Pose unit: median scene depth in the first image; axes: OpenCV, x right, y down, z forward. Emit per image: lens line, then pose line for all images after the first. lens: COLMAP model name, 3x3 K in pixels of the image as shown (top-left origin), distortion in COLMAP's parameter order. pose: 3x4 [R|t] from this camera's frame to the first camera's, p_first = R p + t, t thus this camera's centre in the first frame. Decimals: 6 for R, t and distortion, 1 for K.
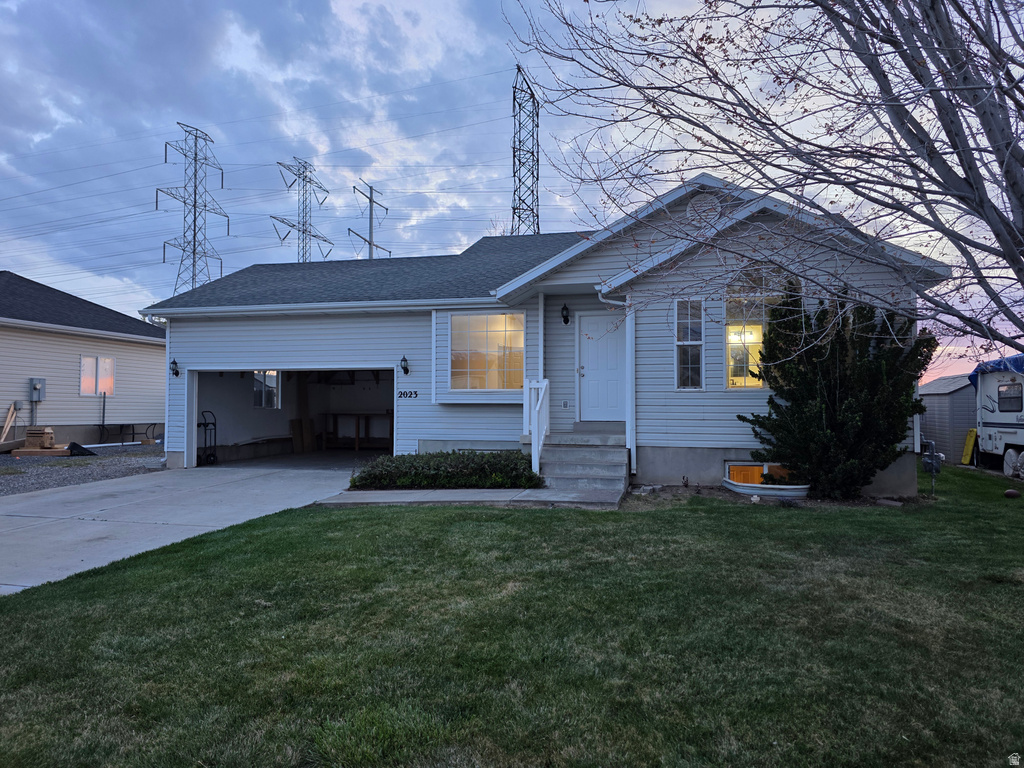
lens RADIAL K [[682.3, 0, 514.7], [0, 682.3, 385.1], [0, 0, 1]] dist [0.068846, -0.064638]
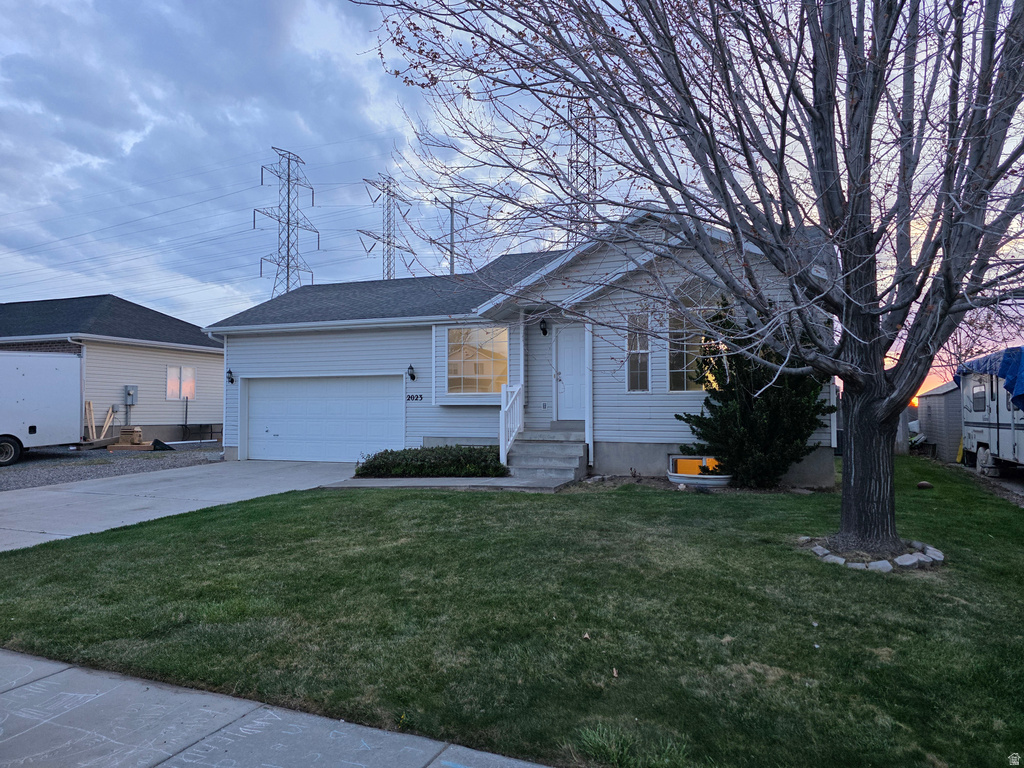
lens RADIAL K [[682.3, 0, 520.1], [0, 682.3, 384.4], [0, 0, 1]] dist [0.068846, -0.064638]
pose [[0.992373, -0.007477, -0.123044, 0.199064], [0.006941, 0.999964, -0.004785, -0.002580], [0.123075, 0.003895, 0.992390, -0.157369]]
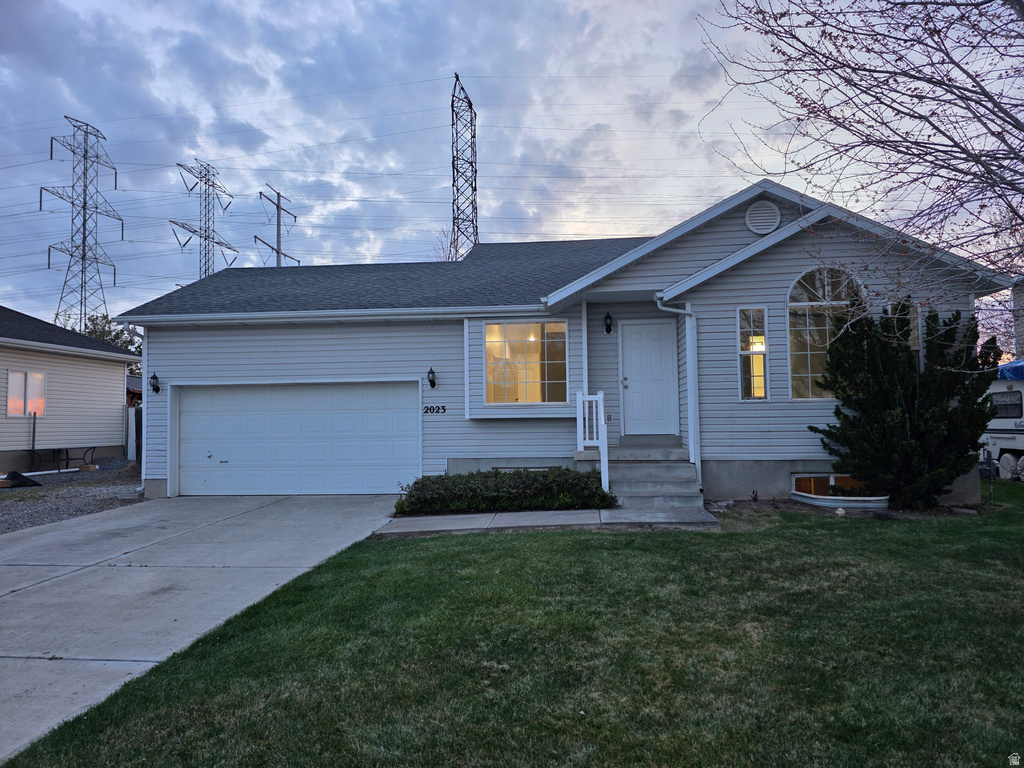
lens RADIAL K [[682.3, 0, 520.1], [0, 682.3, 385.0], [0, 0, 1]] dist [0.068846, -0.064638]
pose [[0.989106, -0.008930, 0.146934, -0.214961], [0.011773, 0.999760, -0.018490, -0.001340], [-0.146733, 0.020018, 0.988974, 0.085253]]
